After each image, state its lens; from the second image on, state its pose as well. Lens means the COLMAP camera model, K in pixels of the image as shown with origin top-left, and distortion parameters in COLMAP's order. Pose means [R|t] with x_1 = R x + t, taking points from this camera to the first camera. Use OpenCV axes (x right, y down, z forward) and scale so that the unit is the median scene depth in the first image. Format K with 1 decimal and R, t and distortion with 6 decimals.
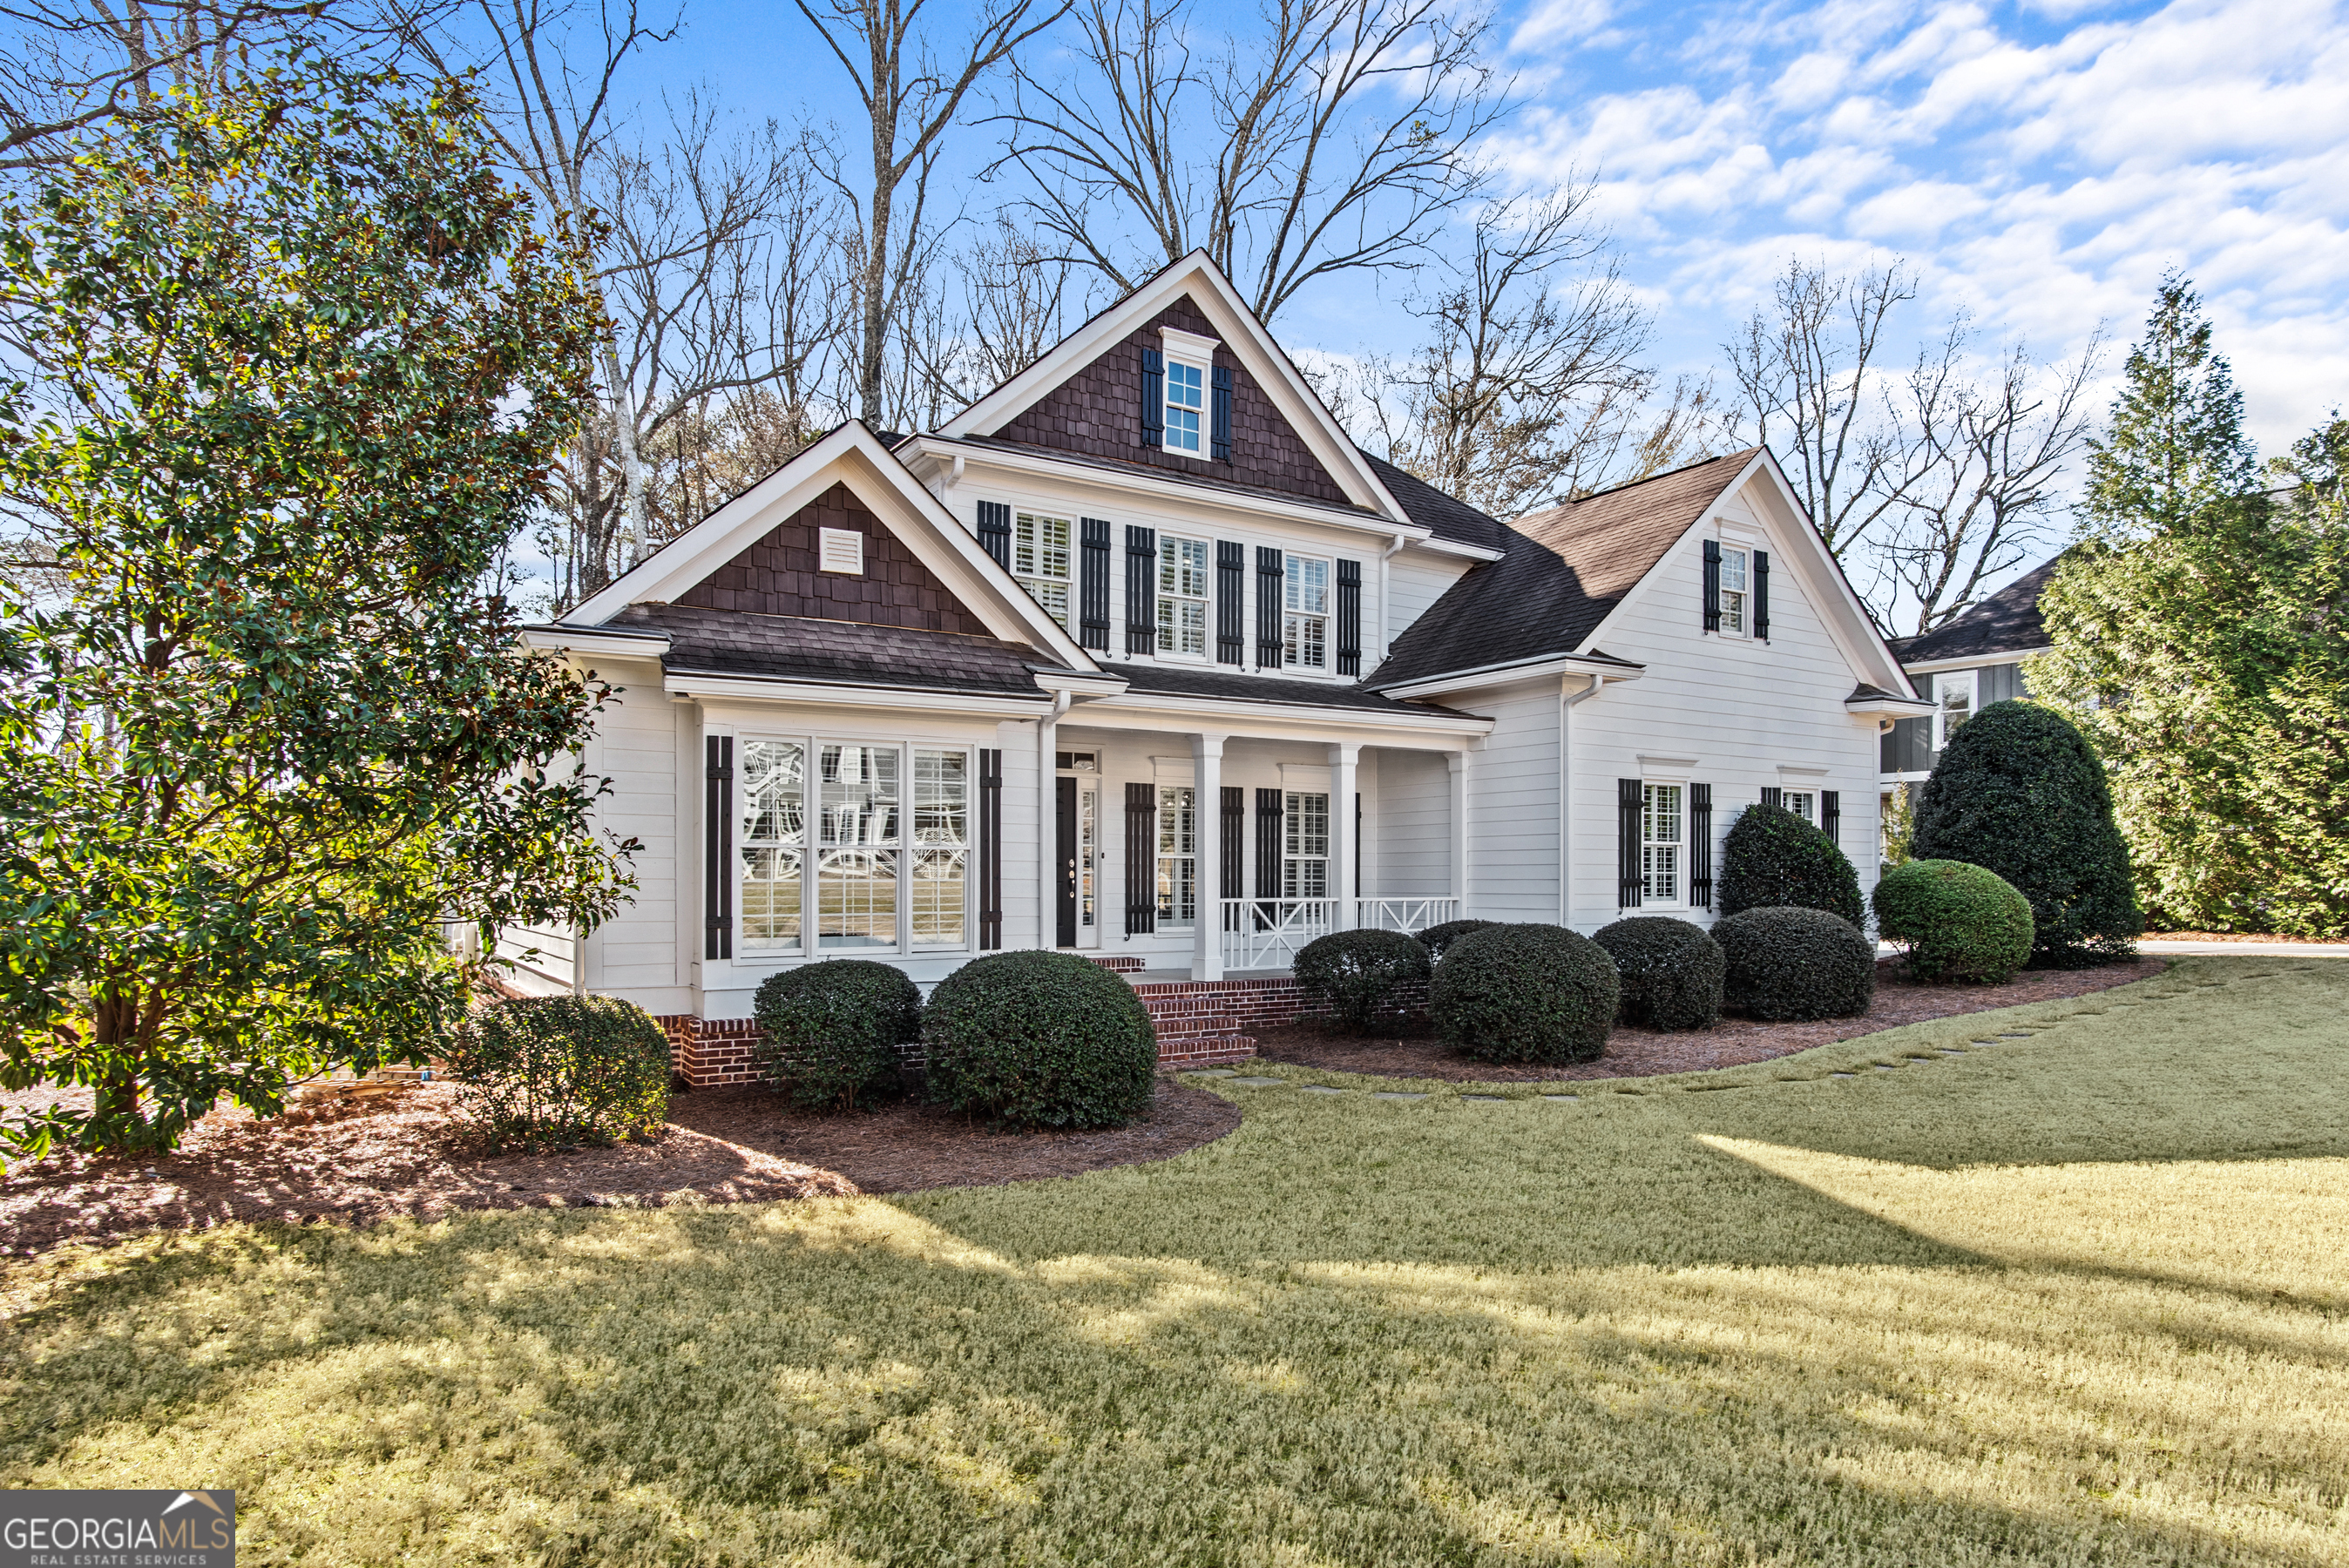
lens RADIAL K [[1379.0, 0, 1156.7], [0, 1379.0, 879.0], [0, 0, 1]] dist [-0.004187, -0.000714]
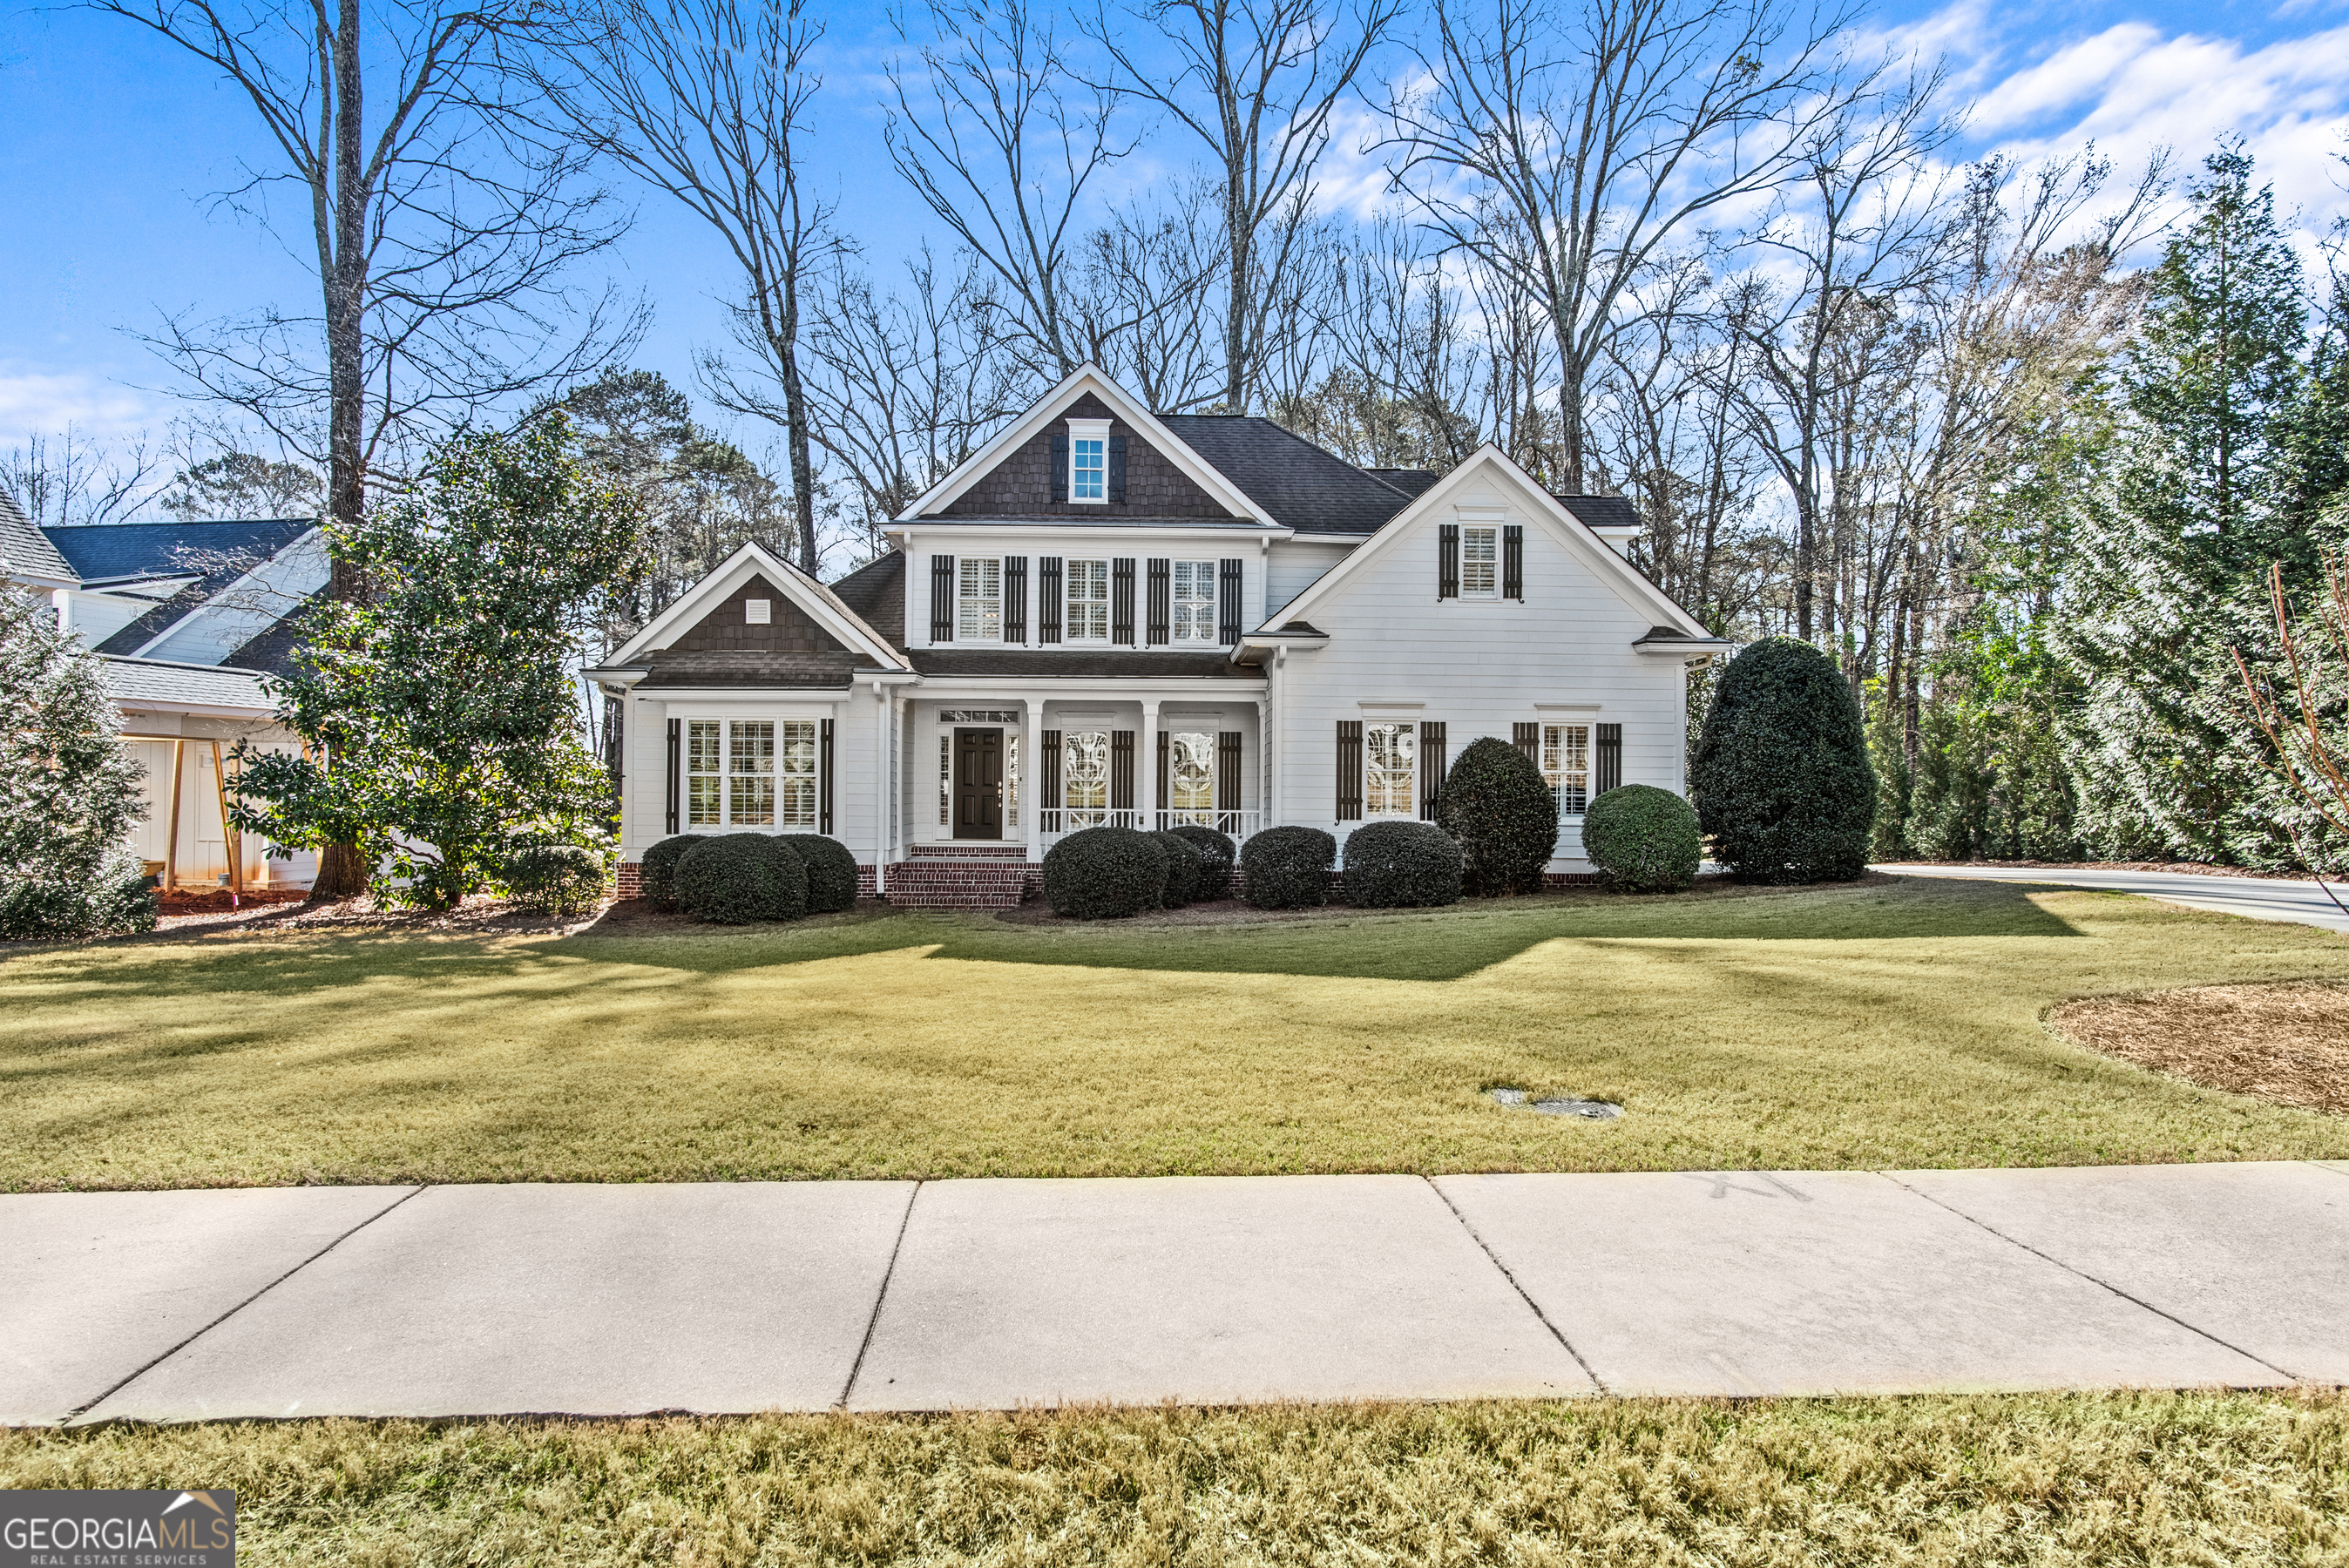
lens RADIAL K [[1304.8, 0, 1140.5], [0, 1304.8, 793.2], [0, 0, 1]] dist [-0.002463, -0.000250]
pose [[0.852091, 0.008378, -0.523327, 0.802322], [-0.008076, 0.999963, 0.002858, -0.006192], [0.523331, 0.001791, 0.852127, -0.143681]]
